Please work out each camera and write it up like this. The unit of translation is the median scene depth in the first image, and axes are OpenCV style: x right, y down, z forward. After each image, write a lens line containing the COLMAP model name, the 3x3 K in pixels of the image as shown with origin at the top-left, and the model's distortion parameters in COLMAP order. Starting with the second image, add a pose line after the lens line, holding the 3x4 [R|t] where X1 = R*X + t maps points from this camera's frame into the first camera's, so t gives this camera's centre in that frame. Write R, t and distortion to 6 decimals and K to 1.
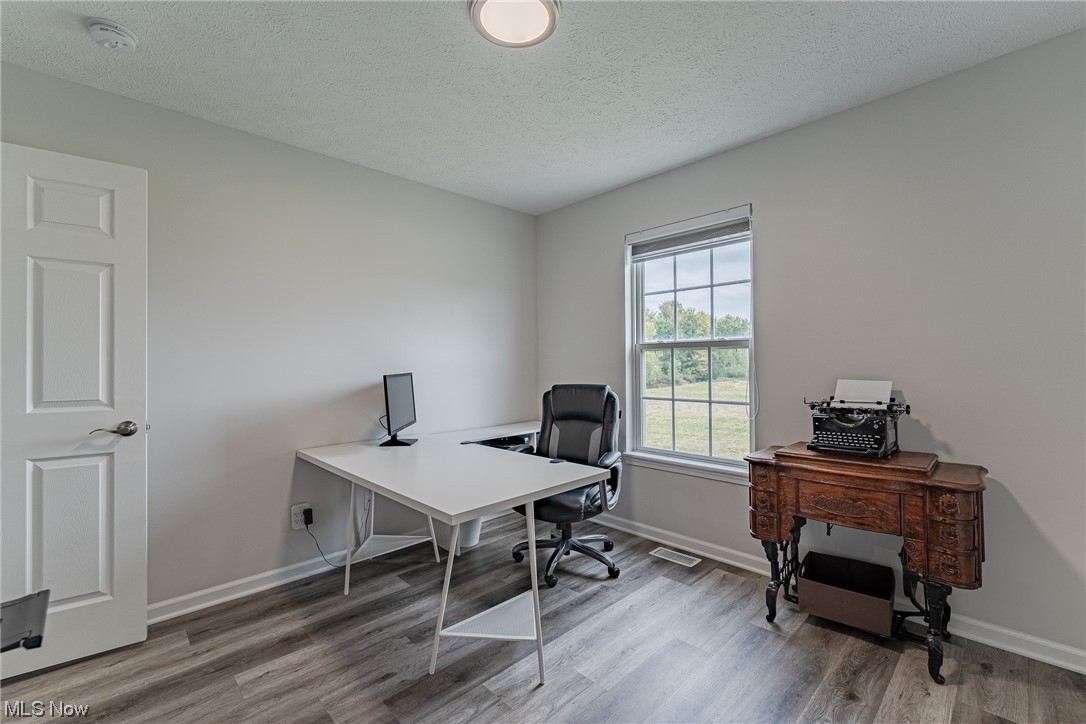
lens RADIAL K [[475.3, 0, 543.0], [0, 475.3, 362.0], [0, 0, 1]] dist [-0.000740, -0.000419]
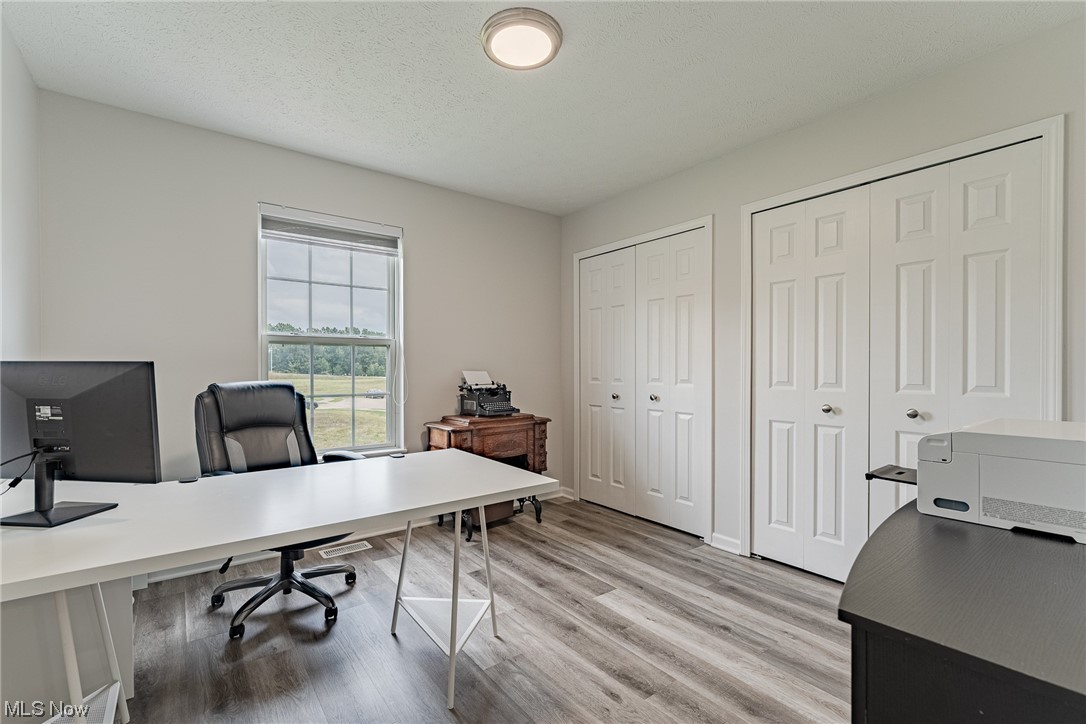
lens RADIAL K [[477.3, 0, 541.0], [0, 477.3, 373.8], [0, 0, 1]] dist [0.016468, -0.000566]
pose [[0.111394, -0.003086, 0.993771, -0.733866], [0.001092, 0.999995, 0.002983, 0.036685], [-0.993776, 0.000752, 0.111397, 0.507358]]
